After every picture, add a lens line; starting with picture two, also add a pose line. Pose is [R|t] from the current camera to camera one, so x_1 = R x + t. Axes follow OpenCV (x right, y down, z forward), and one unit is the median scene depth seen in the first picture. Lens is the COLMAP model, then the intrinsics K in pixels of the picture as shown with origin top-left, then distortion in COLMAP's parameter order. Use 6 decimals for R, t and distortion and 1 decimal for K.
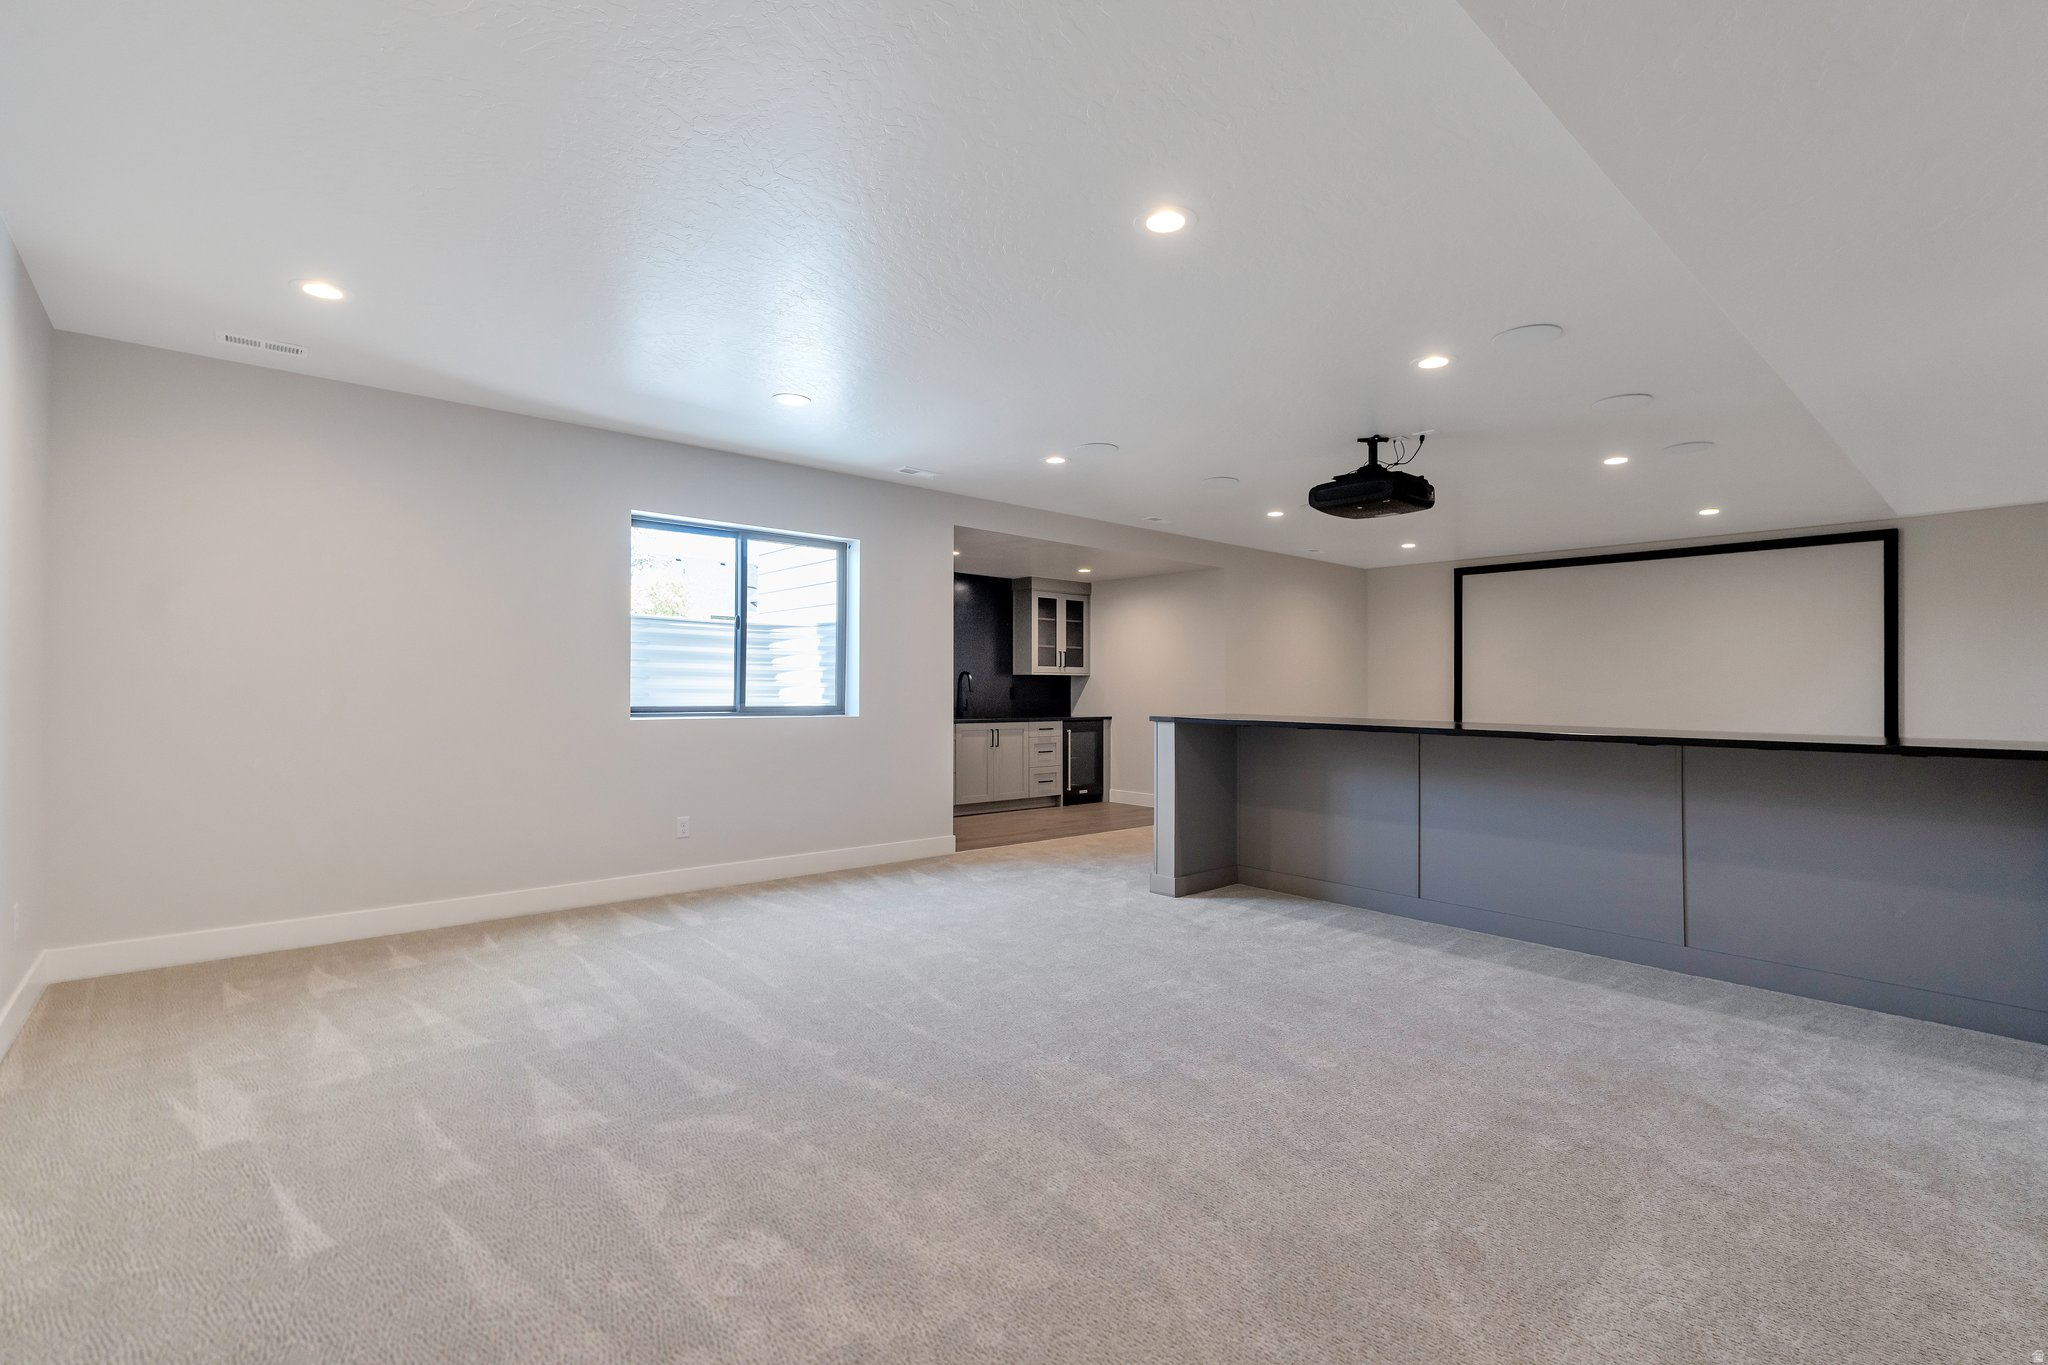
lens RADIAL K [[905.1, 0, 1024.0], [0, 905.1, 682.5], [0, 0, 1]] dist [-0.029019, 0.000324]
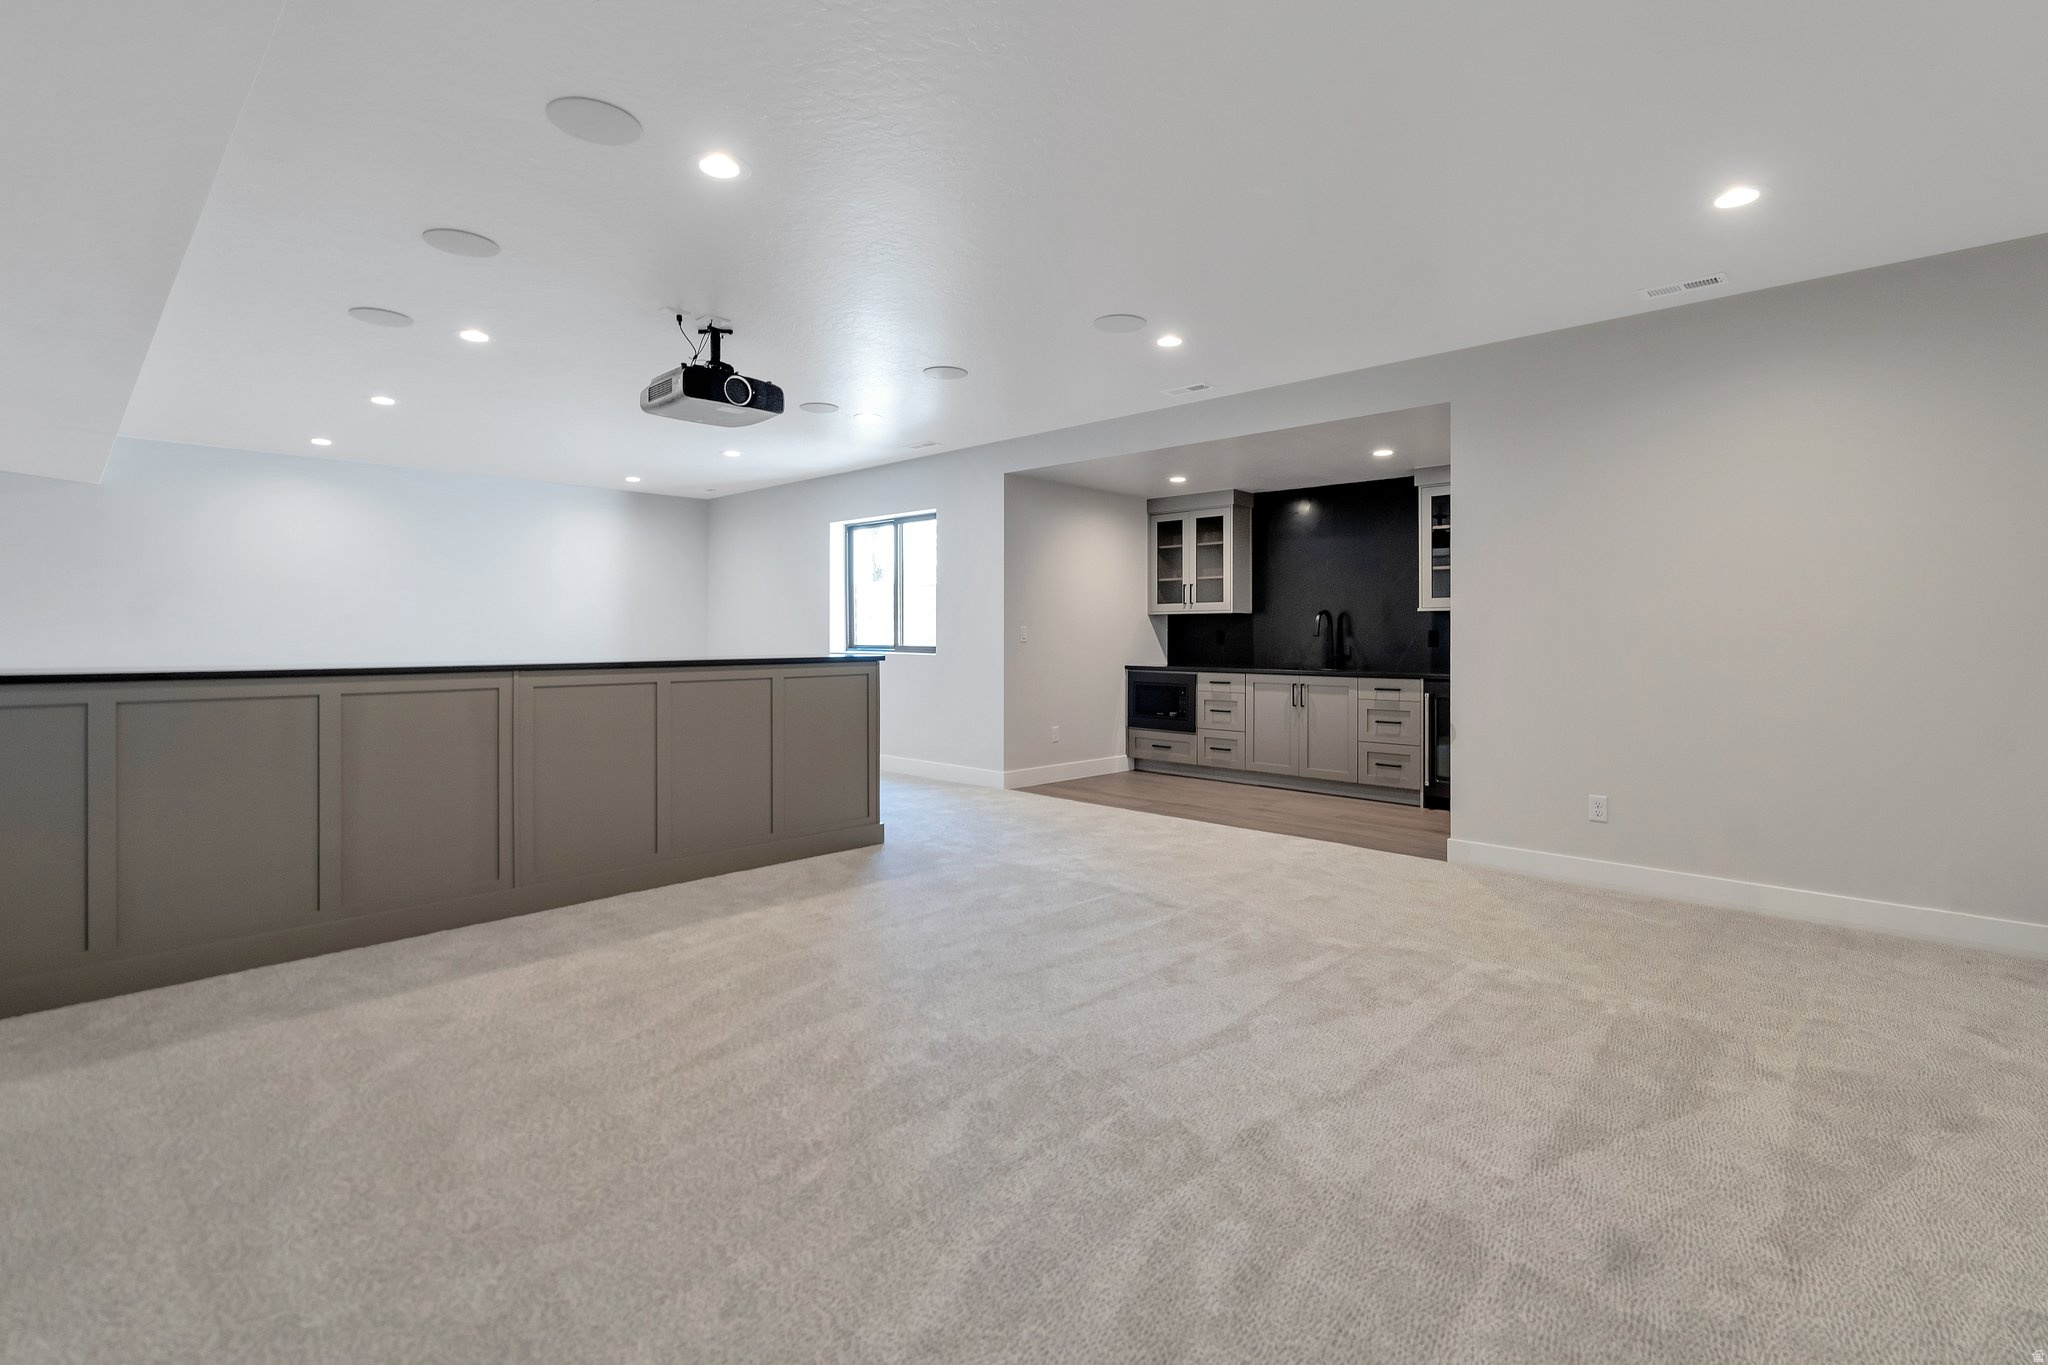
lens RADIAL K [[944.2, 0, 1024.8], [0, 944.2, 635.9], [0, 0, 1]] dist [-0.001031, -0.000131]
pose [[0.083733, -0.001539, -0.996487, 0.650555], [0.004292, 0.999990, -0.001184, 0.008764], [0.996479, -0.004178, 0.083739, 0.596562]]
